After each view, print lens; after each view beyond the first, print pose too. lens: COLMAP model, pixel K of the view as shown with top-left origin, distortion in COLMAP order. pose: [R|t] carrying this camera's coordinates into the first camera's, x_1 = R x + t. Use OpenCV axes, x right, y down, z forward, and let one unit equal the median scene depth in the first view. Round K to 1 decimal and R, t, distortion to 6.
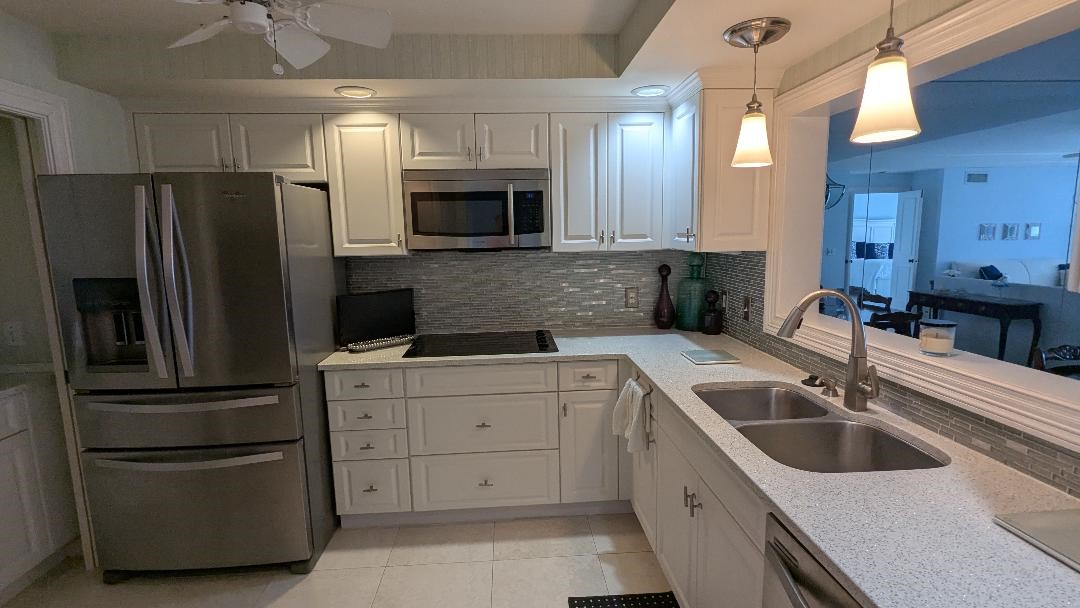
lens RADIAL K [[498.3, 0, 528.5], [0, 498.3, 305.2], [0, 0, 1]] dist [0.000992, -0.000112]
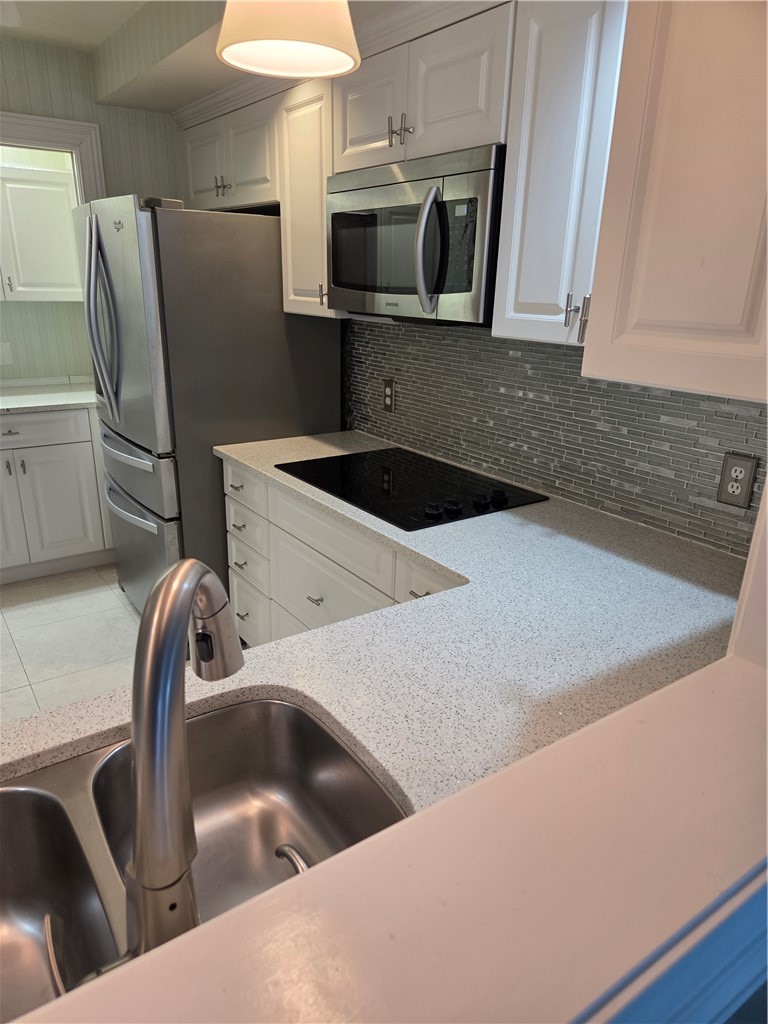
lens RADIAL K [[680.5, 0, 386.0], [0, 680.5, 522.2], [0, 0, 1]] dist [0.062965, -0.047384]
pose [[0.524723, 0.314702, -0.790967, 0.620398], [-0.155647, 0.948962, 0.274308, -0.110452], [0.836923, -0.020824, 0.546925, 0.596837]]
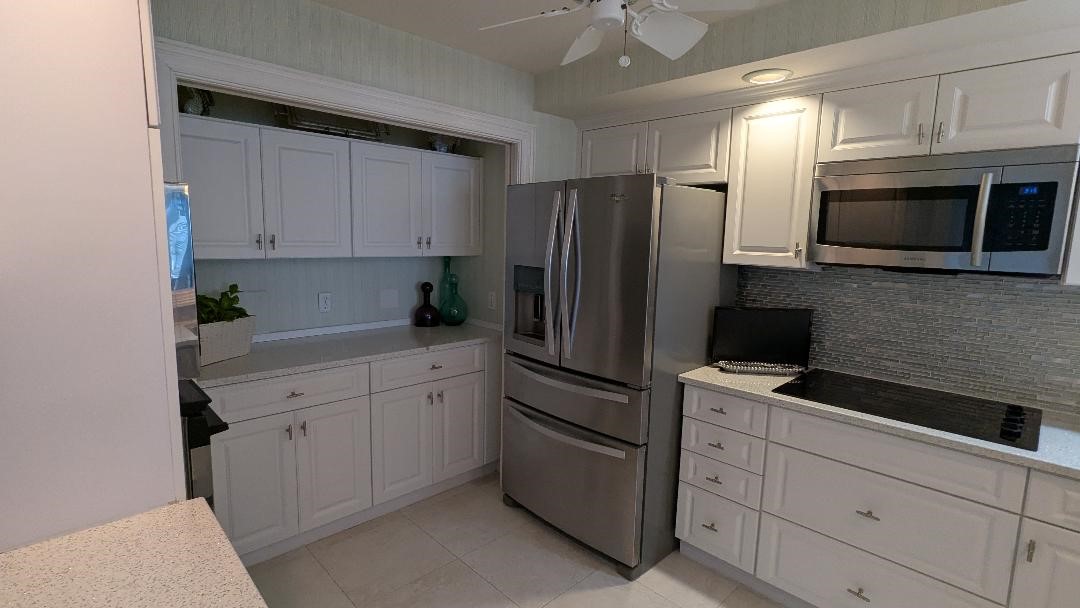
lens RADIAL K [[500.7, 0, 546.9], [0, 500.7, 306.5], [0, 0, 1]] dist [-0.000225, 0.000136]
pose [[0.663166, 0.140132, -0.735237, 0.089112], [-0.147662, 0.987506, 0.055025, -0.024172], [0.733762, 0.072076, 0.675573, 0.155161]]
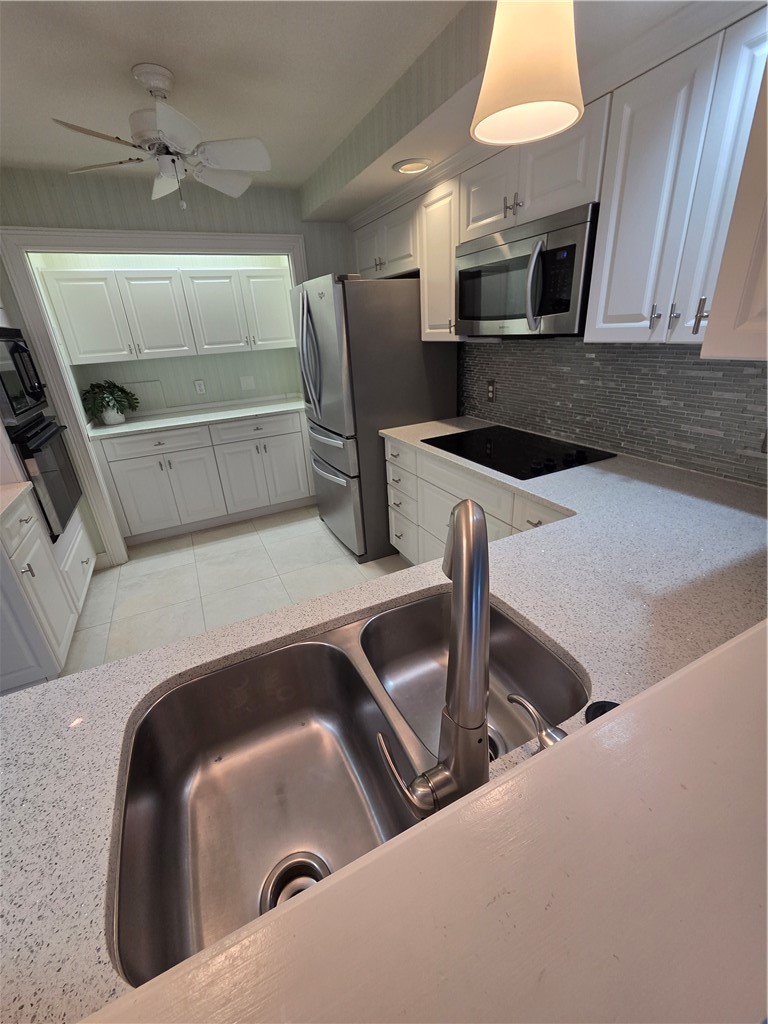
lens RADIAL K [[418.9, 0, 385.3], [0, 418.9, 503.6], [0, 0, 1]] dist [0.001629, 0.000125]
pose [[0.389610, 0.356293, -0.849270, 0.554776], [-0.081817, 0.931881, 0.353416, -0.088238], [0.917338, -0.068210, 0.392221, 0.549458]]
